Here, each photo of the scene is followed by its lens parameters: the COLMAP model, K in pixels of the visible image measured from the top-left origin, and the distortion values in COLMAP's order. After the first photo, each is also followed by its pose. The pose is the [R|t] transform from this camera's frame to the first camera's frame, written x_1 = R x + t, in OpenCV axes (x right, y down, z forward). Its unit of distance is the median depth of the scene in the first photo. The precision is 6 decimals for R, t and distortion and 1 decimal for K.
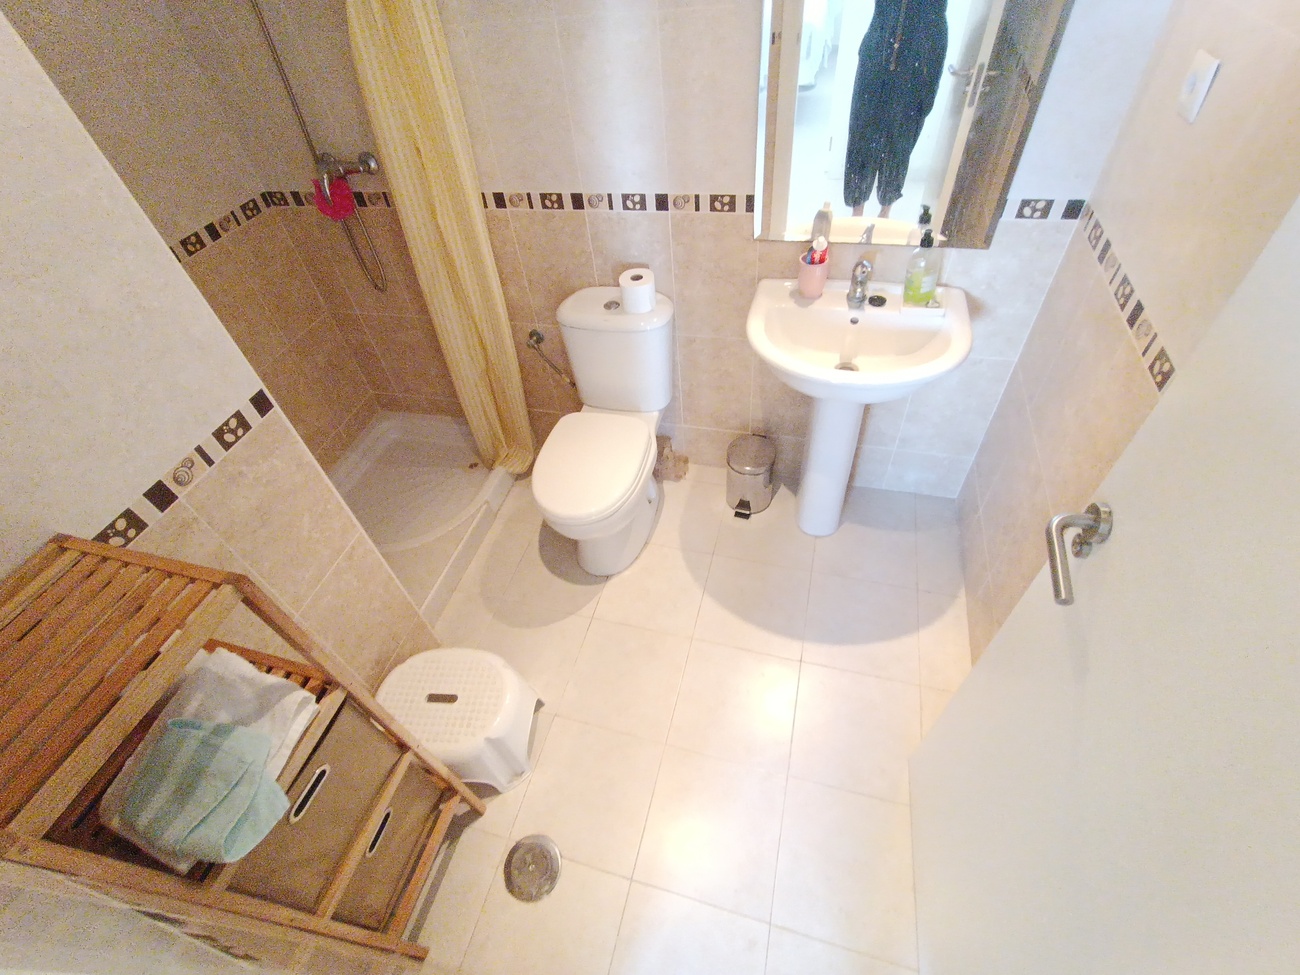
lens RADIAL K [[590.5, 0, 643.9], [0, 590.5, 486.9], [0, 0, 1]] dist [-0.026358, 0.014952]
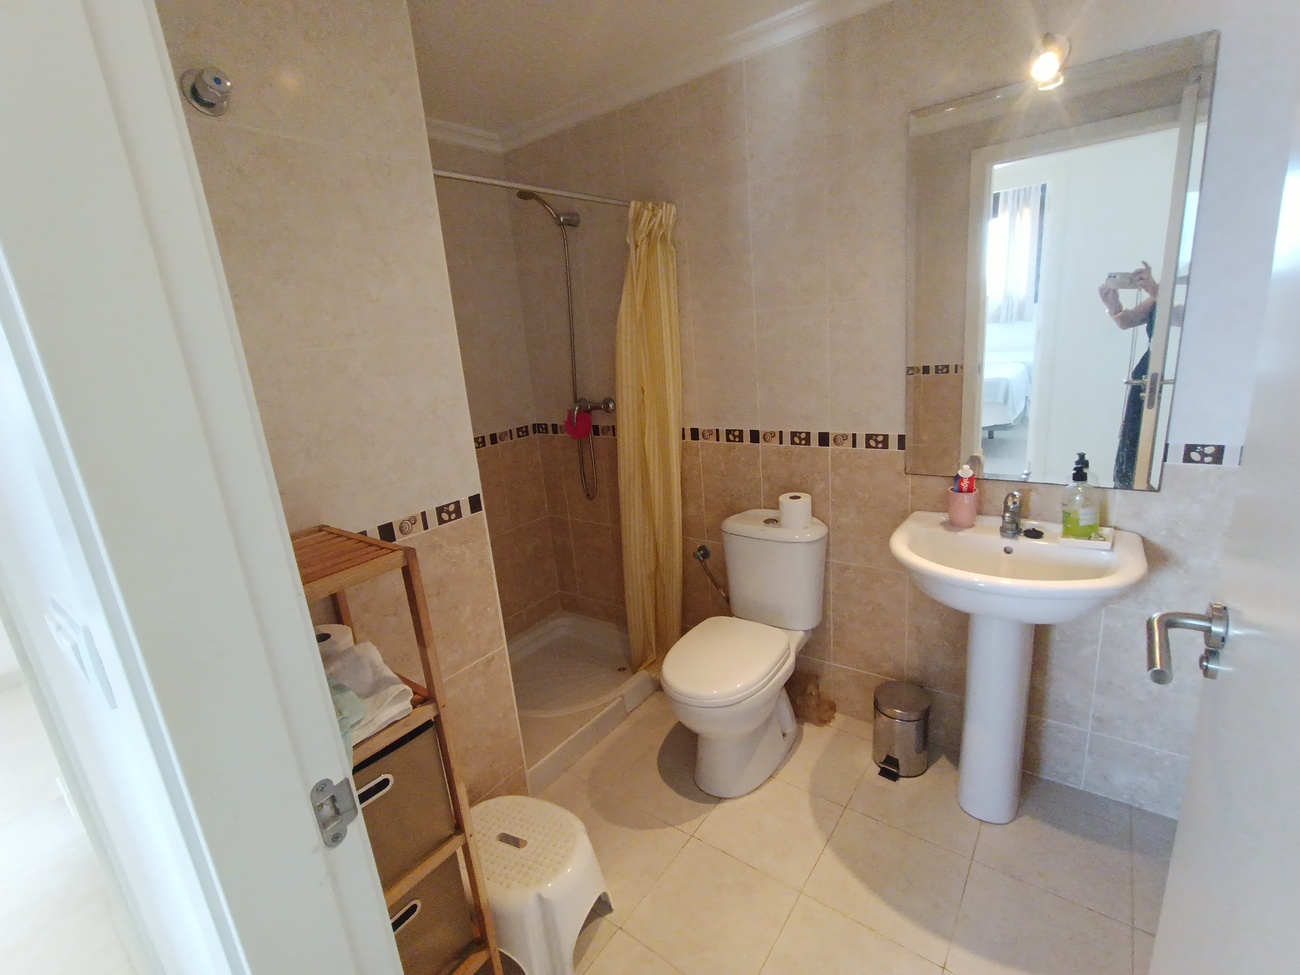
lens RADIAL K [[590.5, 0, 643.9], [0, 590.5, 486.9], [0, 0, 1]] dist [-0.026358, 0.014952]
pose [[0.931478, 0.105623, -0.348128, 0.105062], [-0.265404, 0.851778, -0.451703, 0.208097], [0.248818, 0.513146, 0.821445, -0.015004]]
